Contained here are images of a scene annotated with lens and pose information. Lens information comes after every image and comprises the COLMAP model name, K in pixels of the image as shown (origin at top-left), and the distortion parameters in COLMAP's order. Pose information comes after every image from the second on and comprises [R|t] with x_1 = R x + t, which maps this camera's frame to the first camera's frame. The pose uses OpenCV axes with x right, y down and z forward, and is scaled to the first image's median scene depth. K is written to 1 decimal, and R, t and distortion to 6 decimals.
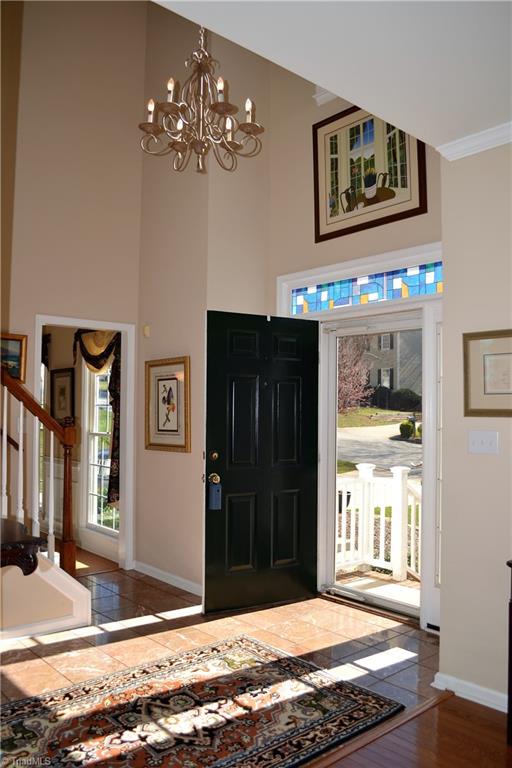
lens RADIAL K [[617.2, 0, 256.0], [0, 617.2, 384.0], [0, 0, 1]] dist [-0.075883, -0.001283]
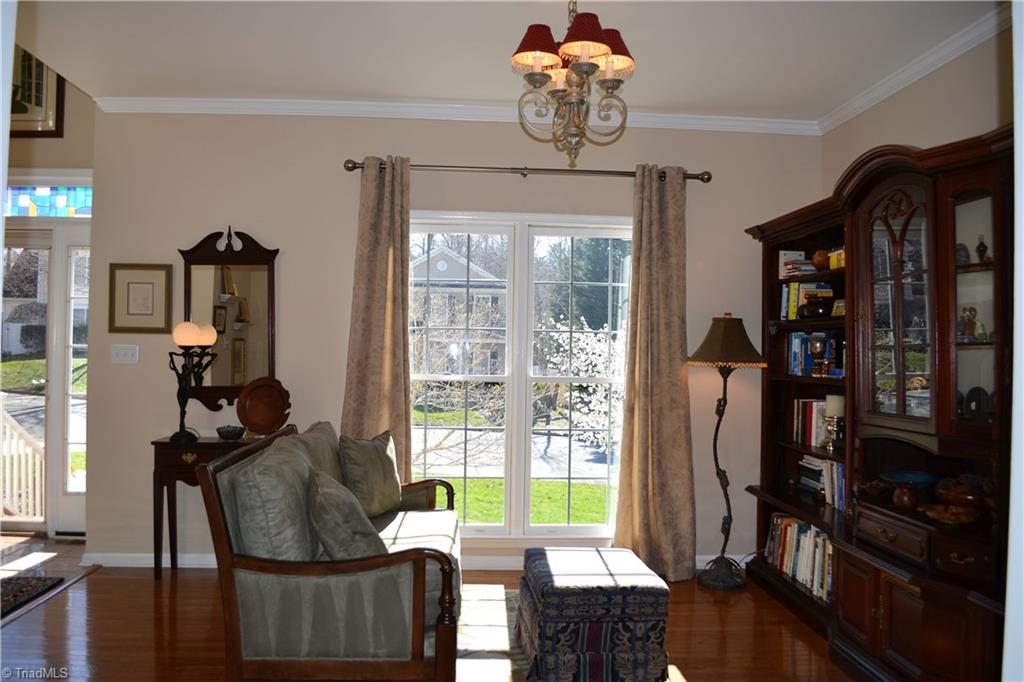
lens RADIAL K [[822.9, 0, 512.0], [0, 822.9, 341.0], [0, 0, 1]] dist [-0.075883, -0.001283]
pose [[0.611836, 0.006529, 0.790958, -0.293913], [-0.041606, 0.998847, 0.023939, -0.000862], [-0.789890, -0.047555, 0.611402, -0.405472]]
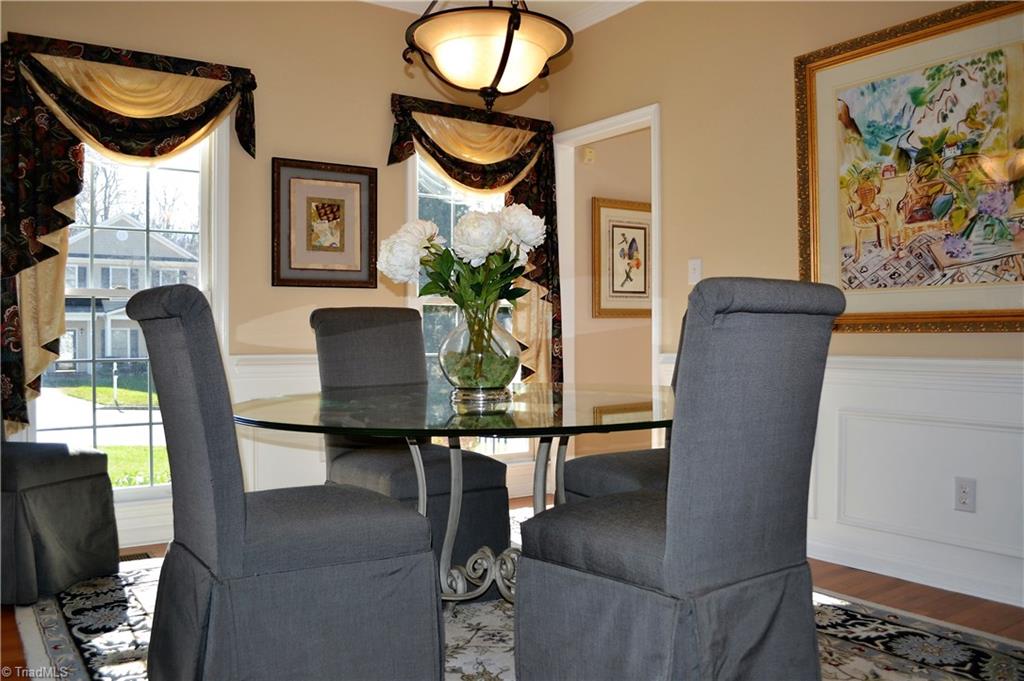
lens RADIAL K [[822.9, 0, 512.0], [0, 822.9, 340.5], [0, 0, 1]] dist [-0.075883, -0.001283]
pose [[0.113305, -0.017526, 0.993406, -1.391985], [-0.037000, 0.999076, 0.021846, 0.138258], [-0.992871, -0.039231, 0.112552, 1.181429]]
